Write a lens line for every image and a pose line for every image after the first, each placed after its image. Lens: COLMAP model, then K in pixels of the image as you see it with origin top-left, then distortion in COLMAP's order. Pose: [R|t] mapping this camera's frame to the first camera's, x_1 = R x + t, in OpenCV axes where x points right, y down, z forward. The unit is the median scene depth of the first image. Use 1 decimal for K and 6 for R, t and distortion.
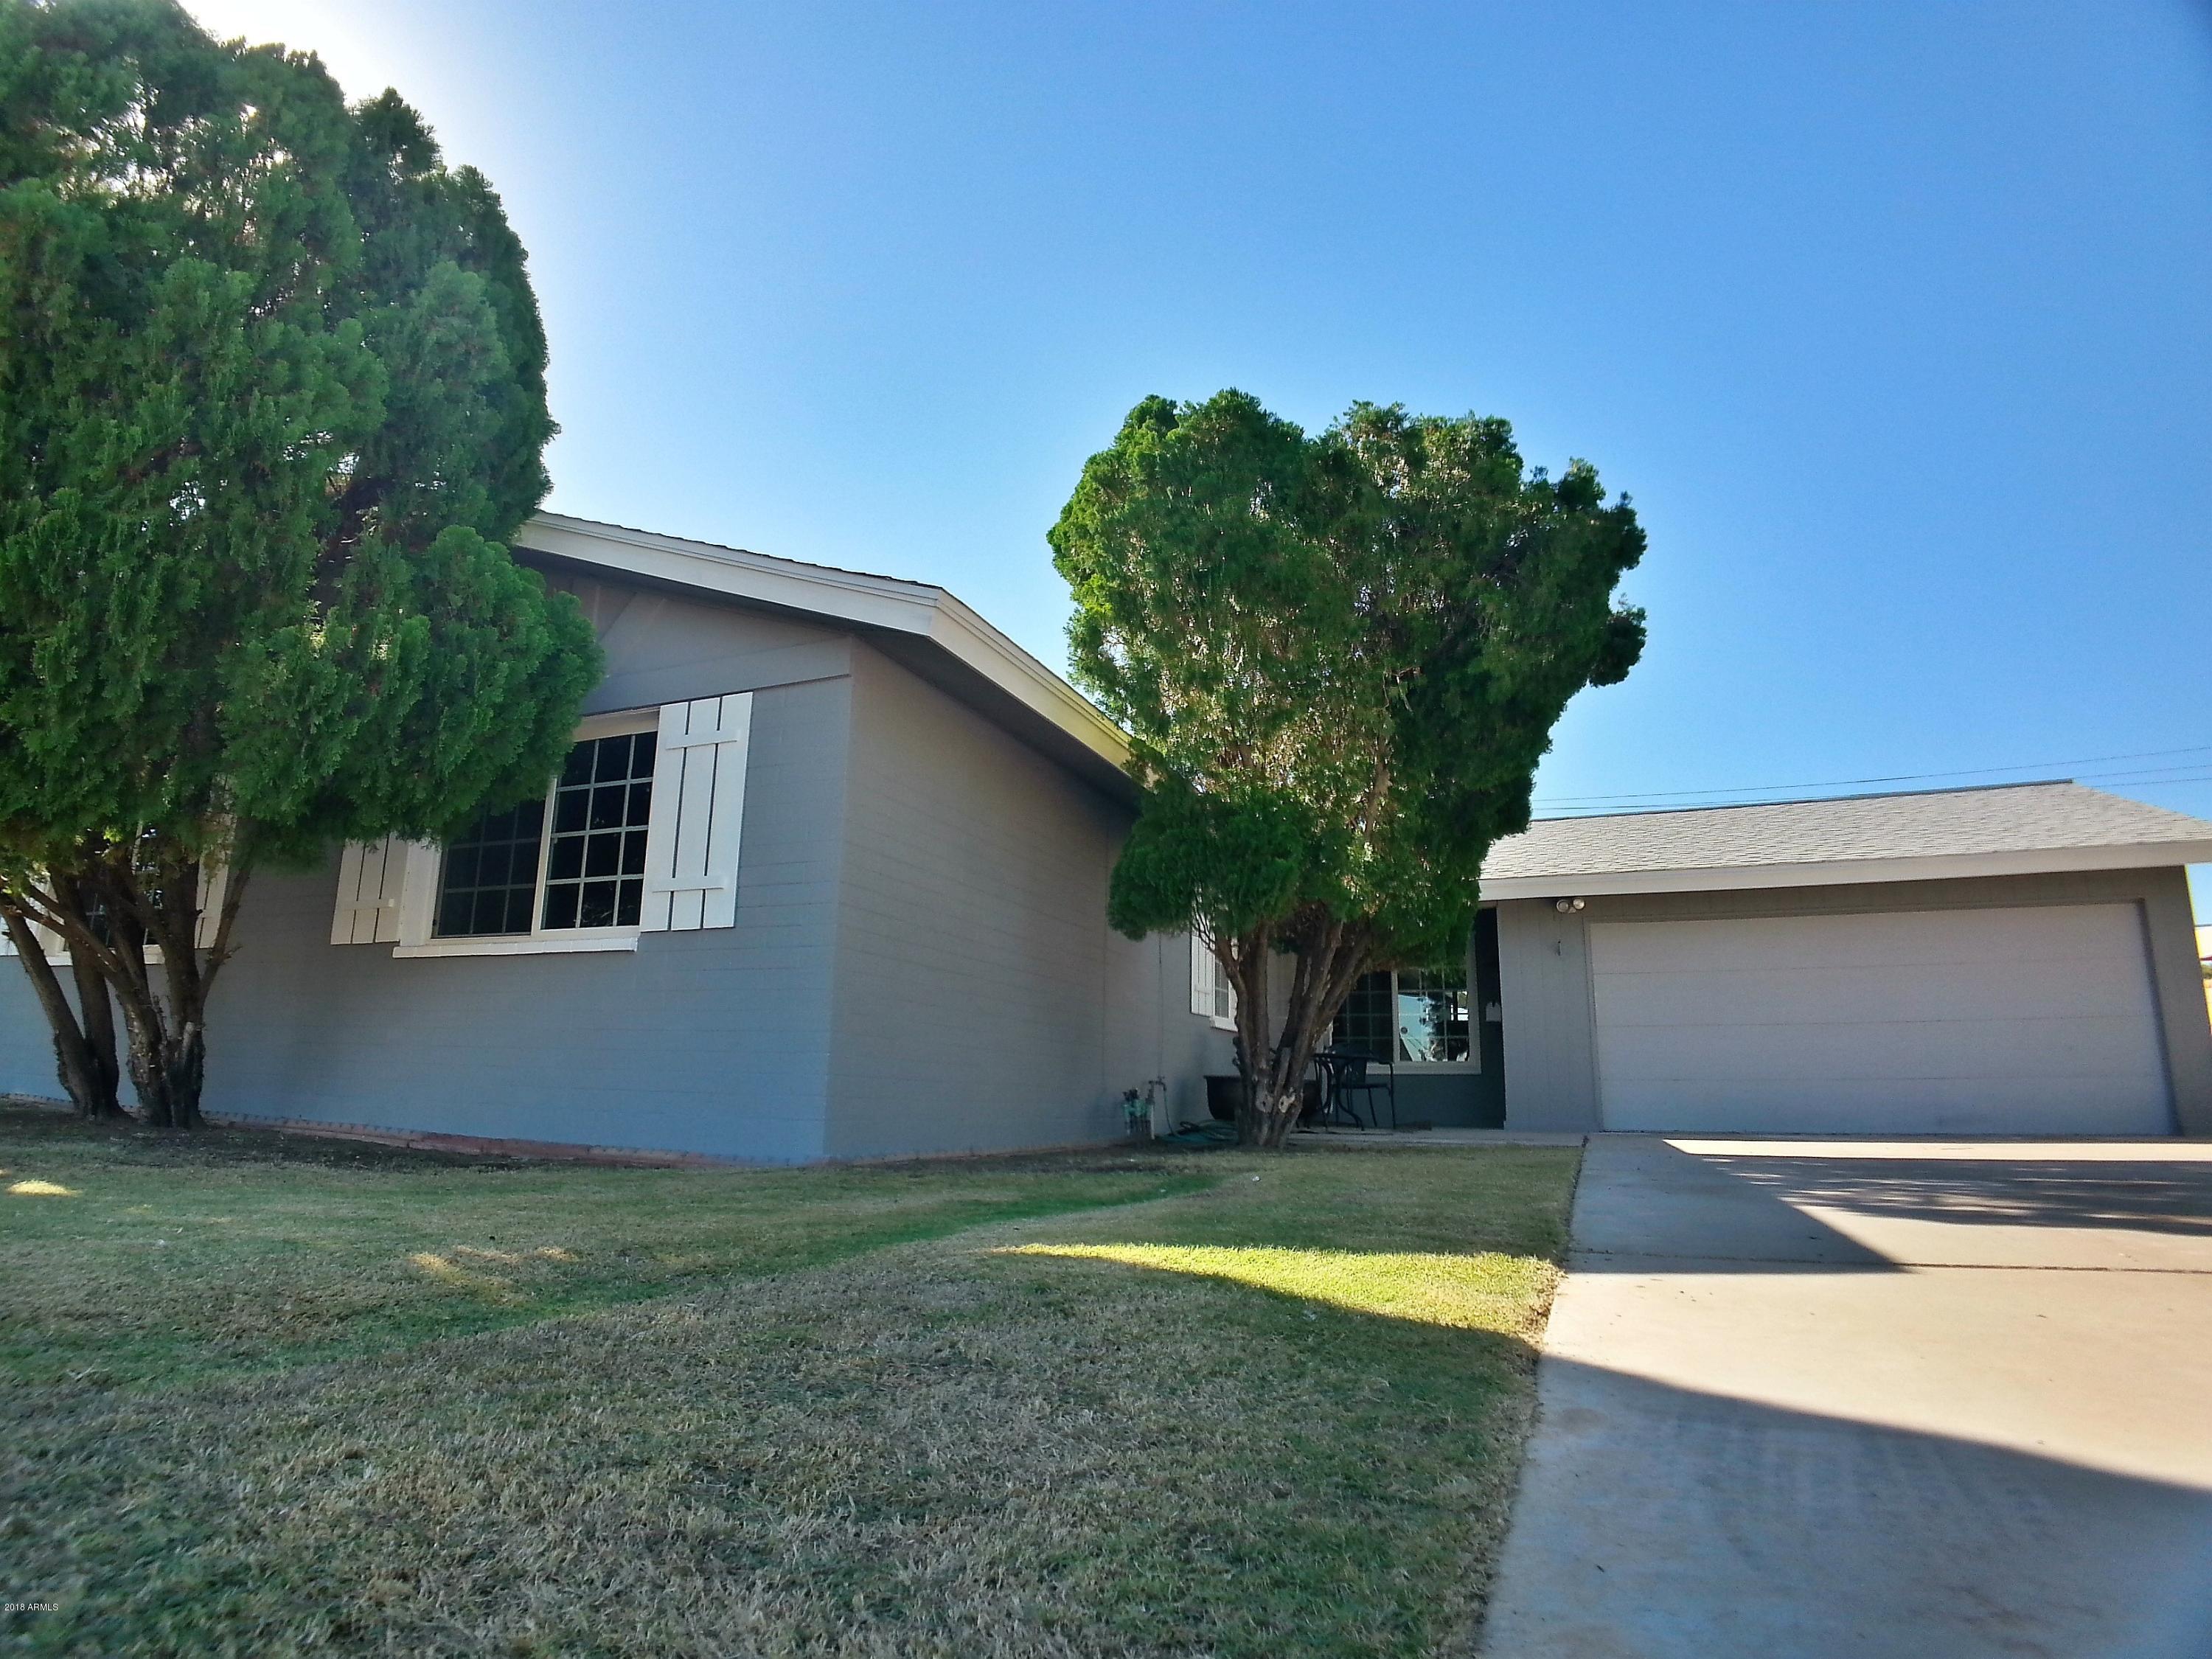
lens RADIAL K [[1170.7, 0, 1103.1], [0, 1170.7, 858.4], [0, 0, 1]] dist [-0.040557, -0.012900]
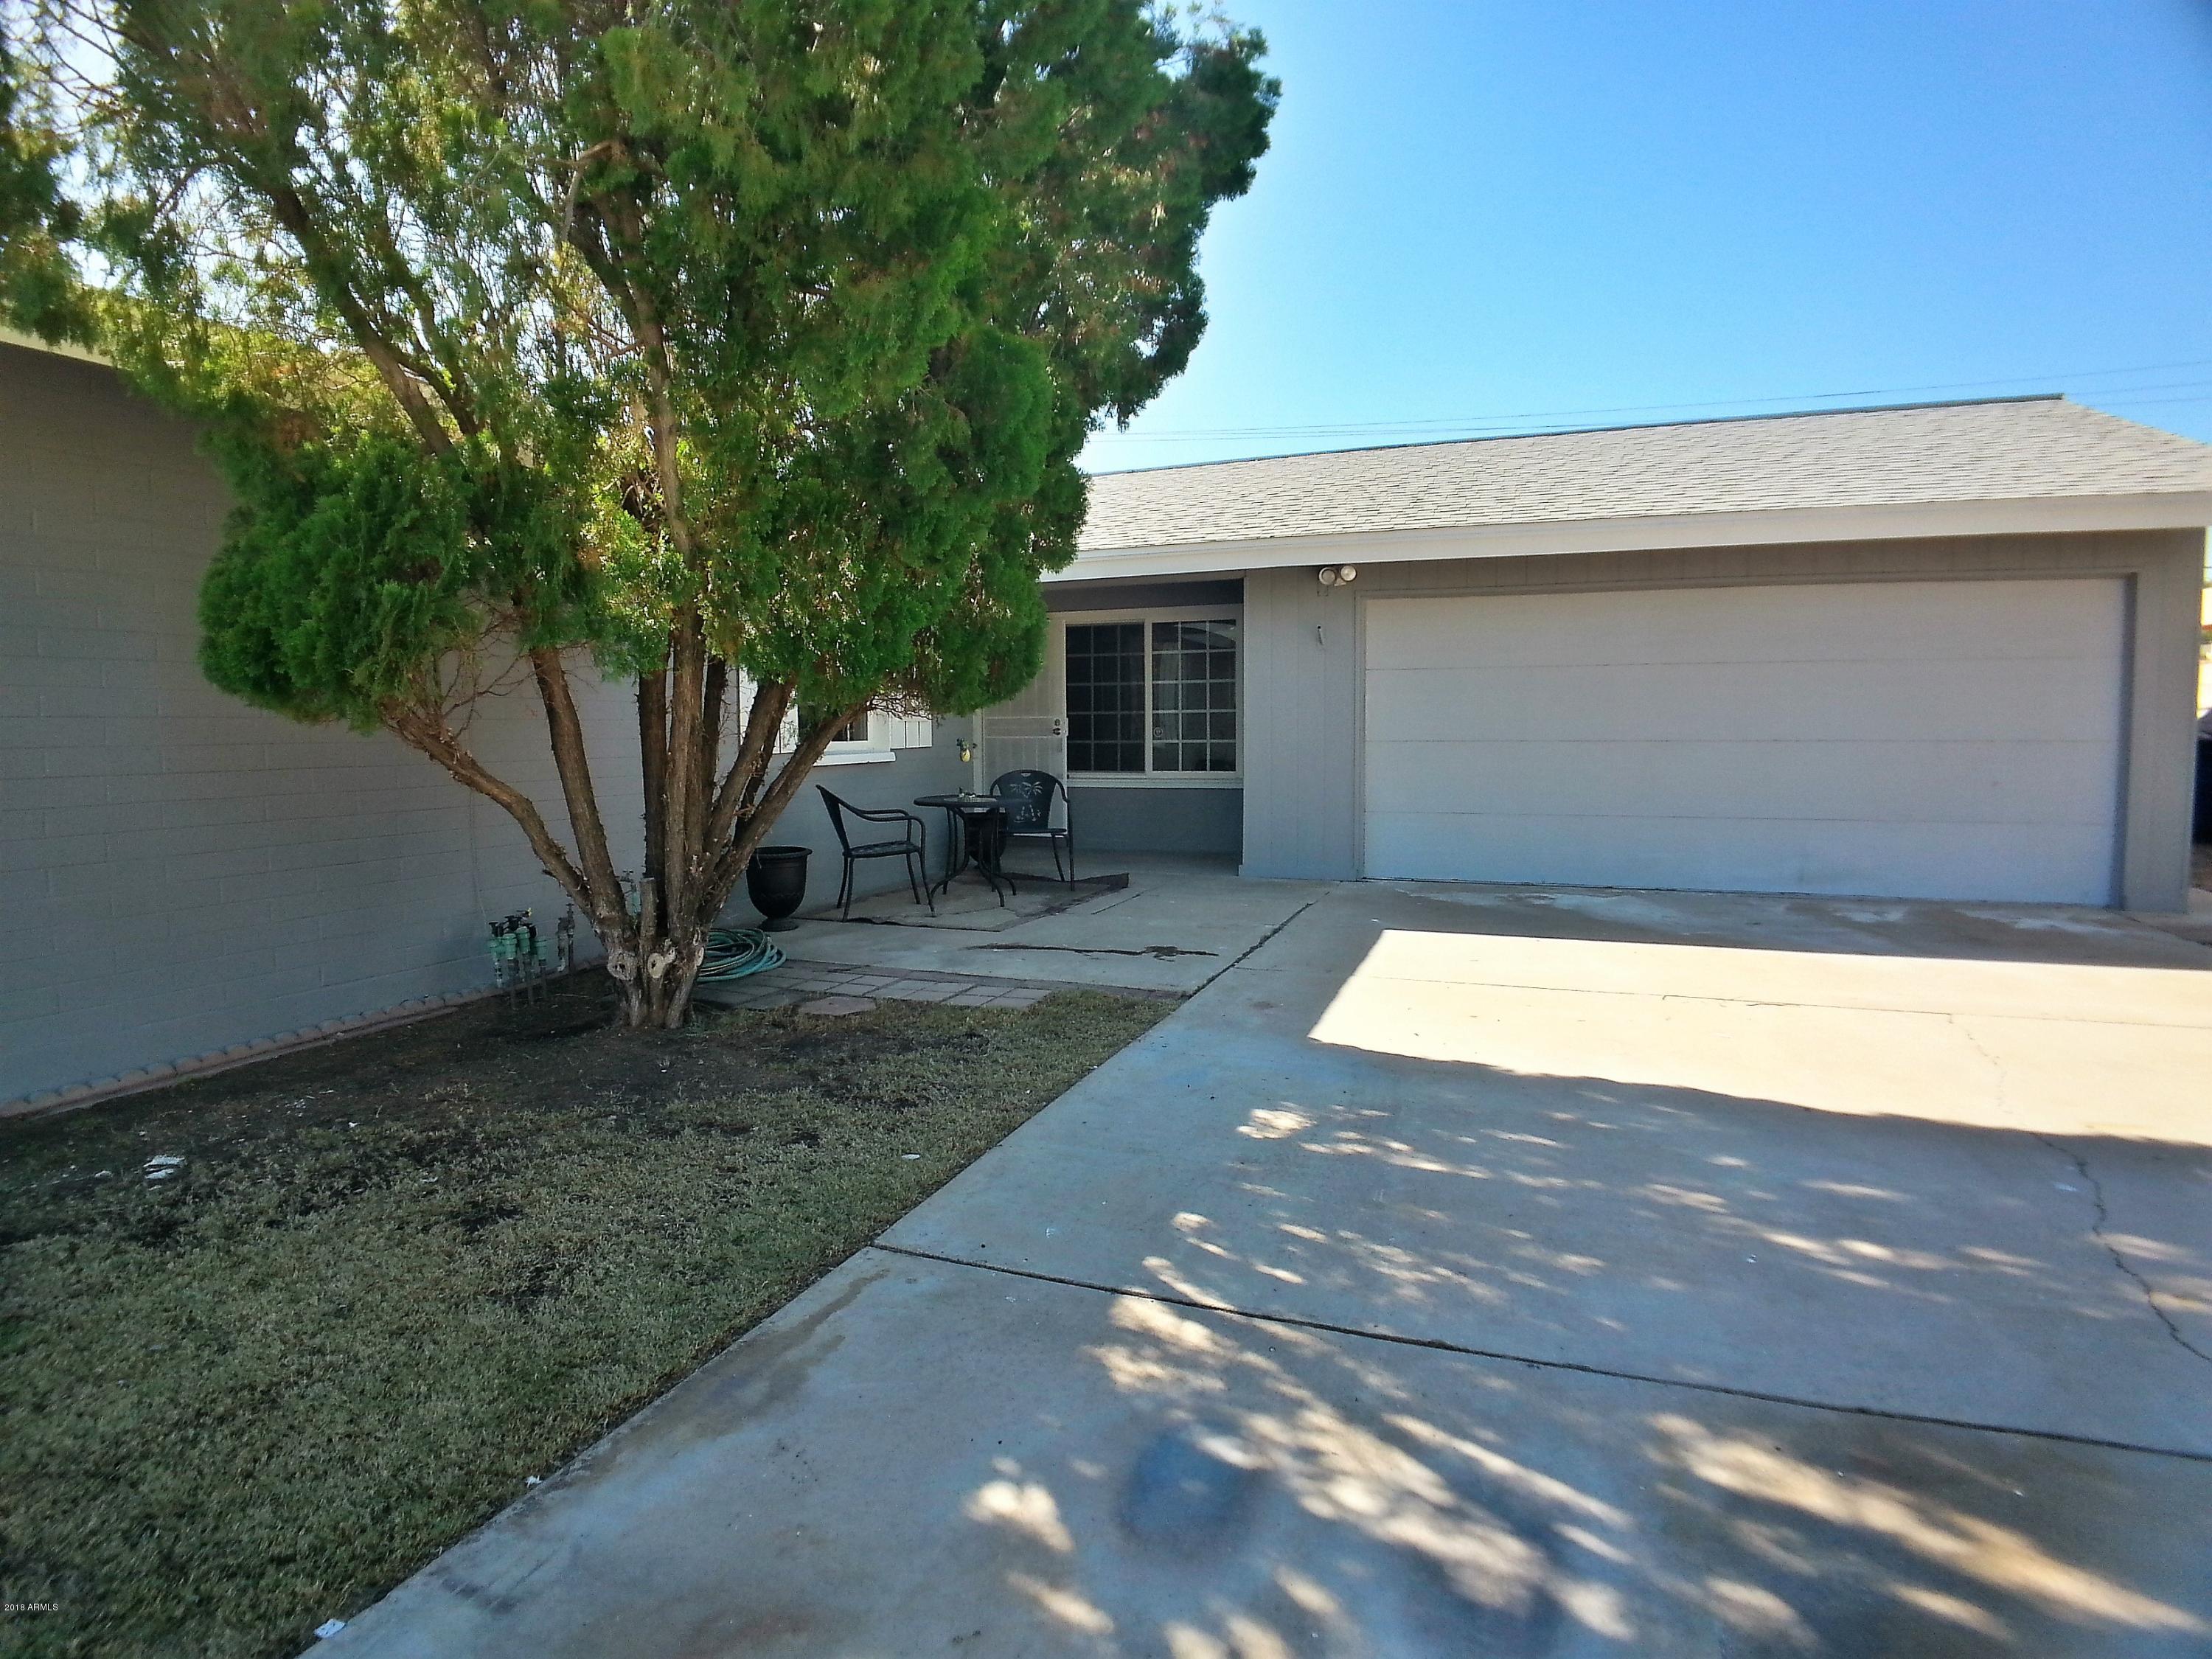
lens RADIAL K [[1194.0, 0, 1062.0], [0, 1194.0, 824.4], [0, 0, 1]] dist [-0.040720, -0.012438]
pose [[0.999645, -0.022803, 0.013744, 0.240438], [0.018189, 0.961873, 0.272891, -0.017380], [-0.019443, -0.272544, 0.961947, 0.279961]]
